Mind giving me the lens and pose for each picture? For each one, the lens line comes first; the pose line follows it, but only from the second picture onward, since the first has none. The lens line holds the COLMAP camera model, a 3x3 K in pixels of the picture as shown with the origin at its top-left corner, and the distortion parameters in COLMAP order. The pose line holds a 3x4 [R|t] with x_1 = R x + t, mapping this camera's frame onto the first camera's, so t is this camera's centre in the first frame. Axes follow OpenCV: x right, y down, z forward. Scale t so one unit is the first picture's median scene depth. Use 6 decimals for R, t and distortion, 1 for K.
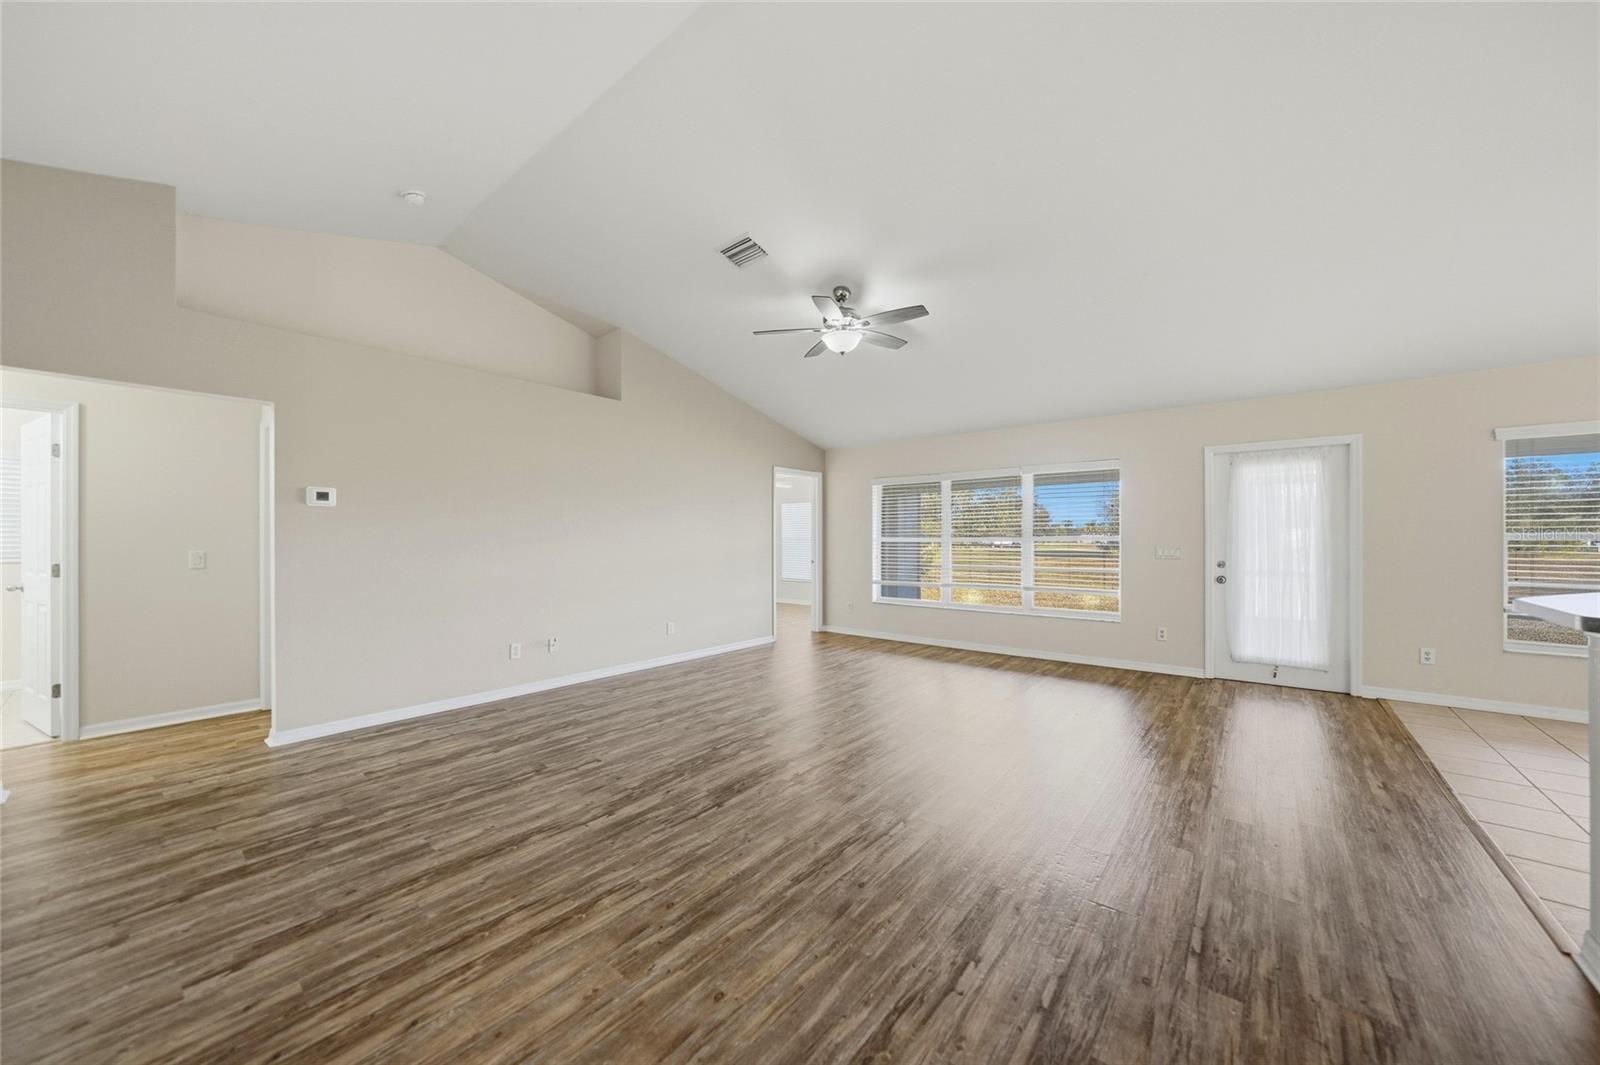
lens RADIAL K [[565.0, 0, 804.2], [0, 565.0, 534.8], [0, 0, 1]] dist [-0.025859, 0.007615]
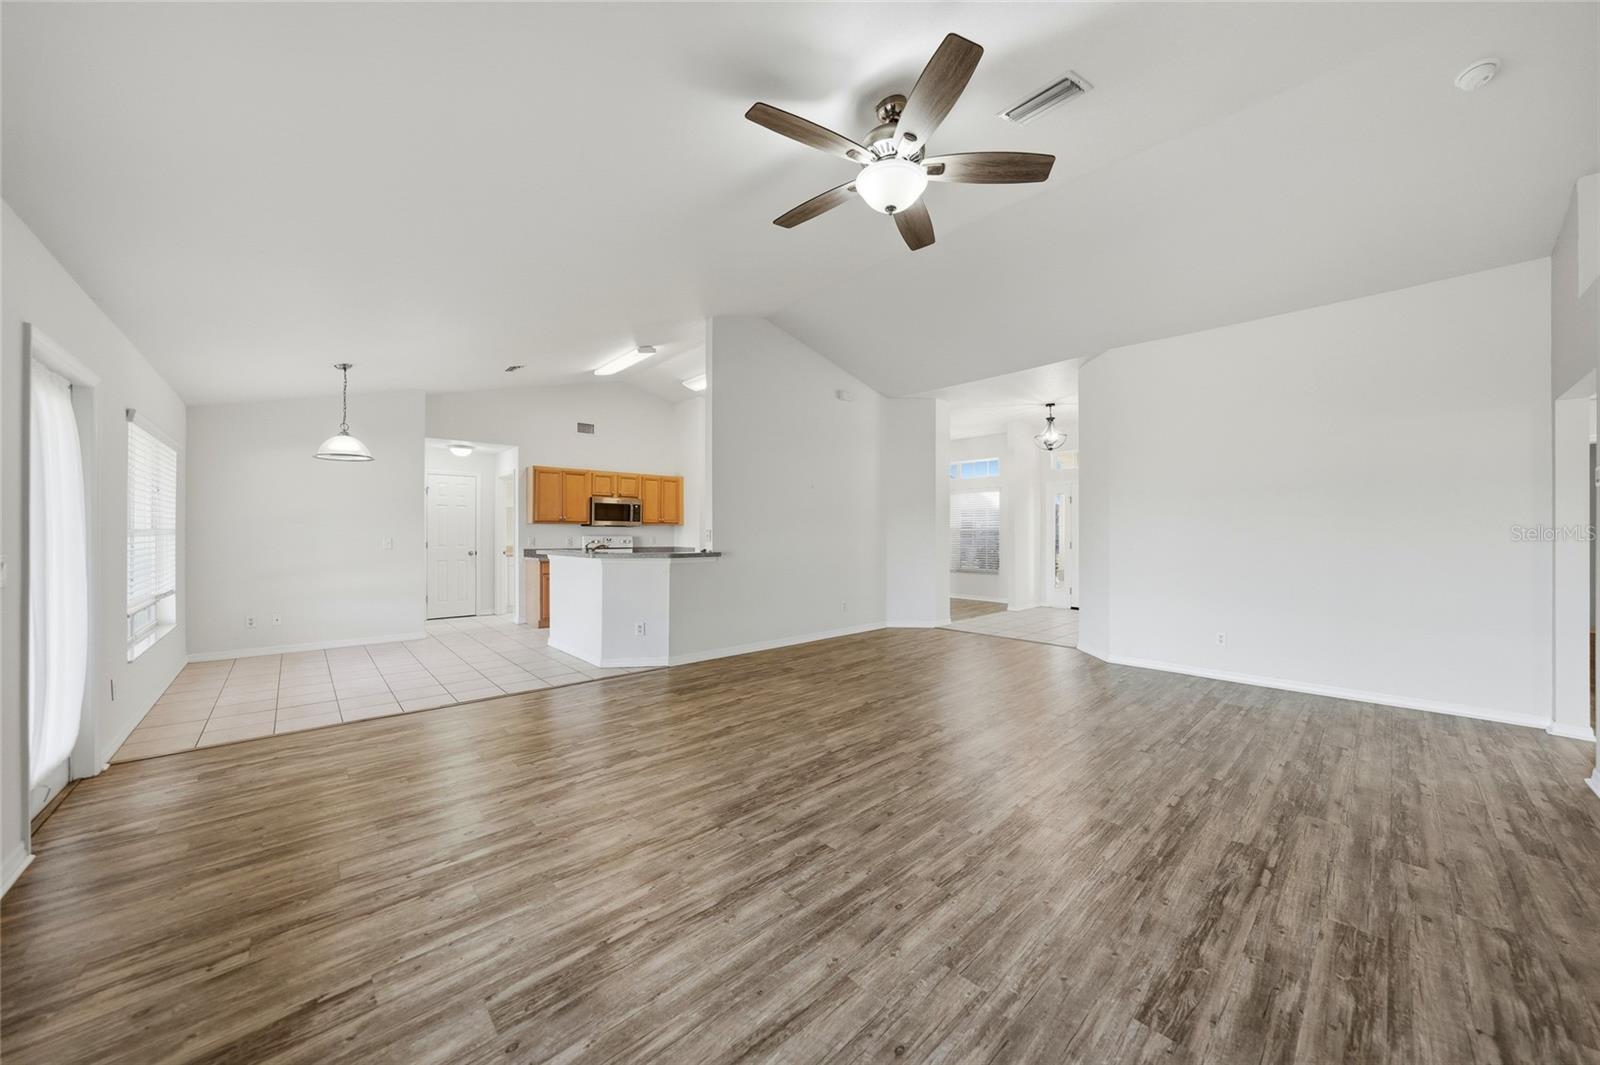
lens RADIAL K [[558.1, 0, 799.9], [0, 558.1, 529.4], [0, 0, 1]] dist [-0.021995, 0.000087]
pose [[-0.988663, 0.001687, 0.150141, 0.149348], [-0.000481, 0.999896, -0.014404, 0.021162], [-0.150150, -0.014312, -0.988560, 3.105382]]
